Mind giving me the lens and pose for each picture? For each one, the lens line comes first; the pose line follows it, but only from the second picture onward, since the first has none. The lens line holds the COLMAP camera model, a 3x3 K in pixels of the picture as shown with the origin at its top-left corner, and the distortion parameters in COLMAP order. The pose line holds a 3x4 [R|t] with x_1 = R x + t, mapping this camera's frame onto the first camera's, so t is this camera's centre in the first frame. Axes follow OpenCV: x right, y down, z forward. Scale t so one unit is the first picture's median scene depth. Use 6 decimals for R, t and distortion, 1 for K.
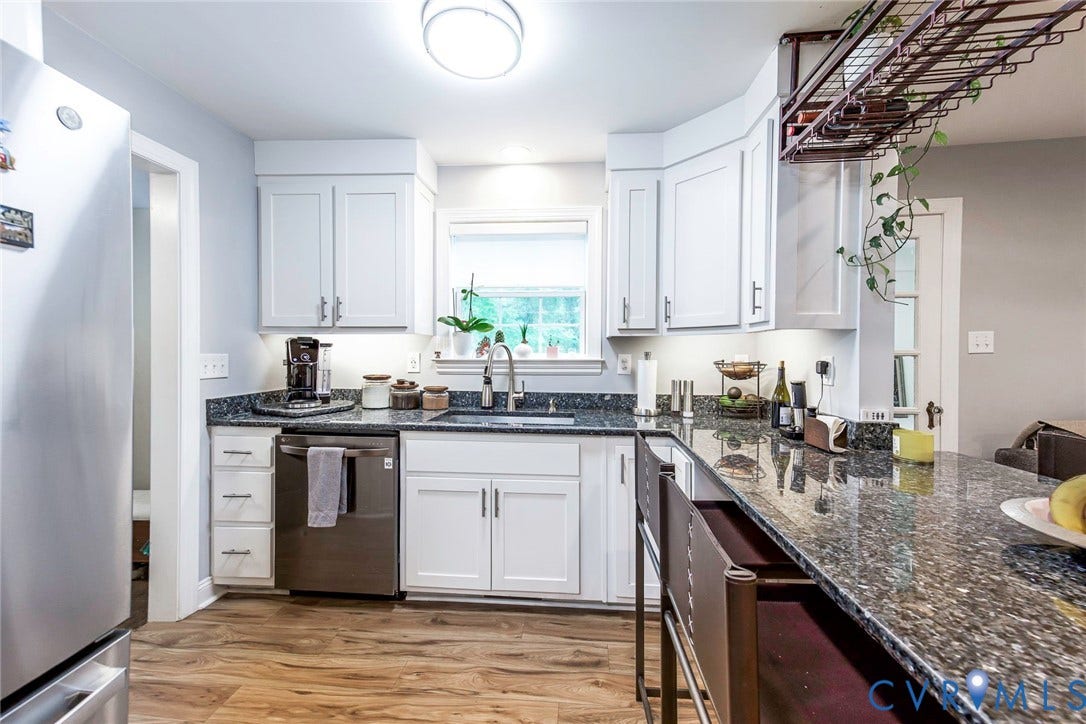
lens RADIAL K [[427.2, 0, 544.7], [0, 427.2, 353.3], [0, 0, 1]] dist [0.011972, -0.000022]
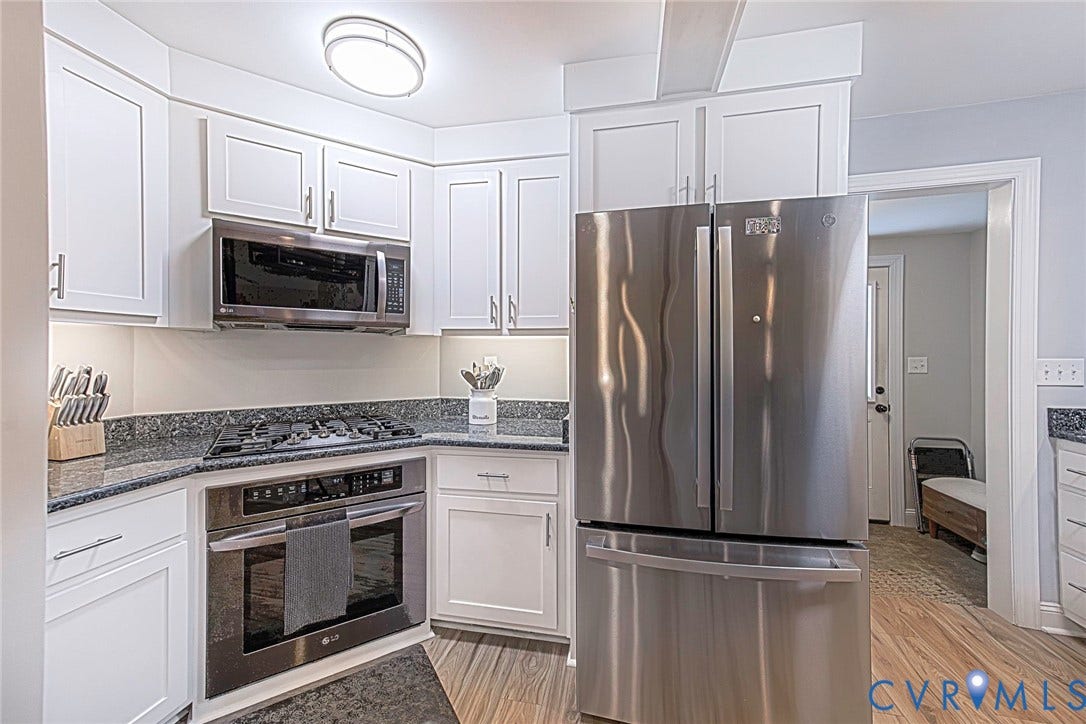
lens RADIAL K [[427.2, 0, 546.8], [0, 427.2, 354.9], [0, 0, 1]] dist [0.011972, -0.000022]
pose [[-0.136285, 0.001050, -0.990669, 0.286850], [-0.006715, 0.999975, 0.001984, -0.001788], [0.990647, 0.006922, -0.136275, 0.056744]]
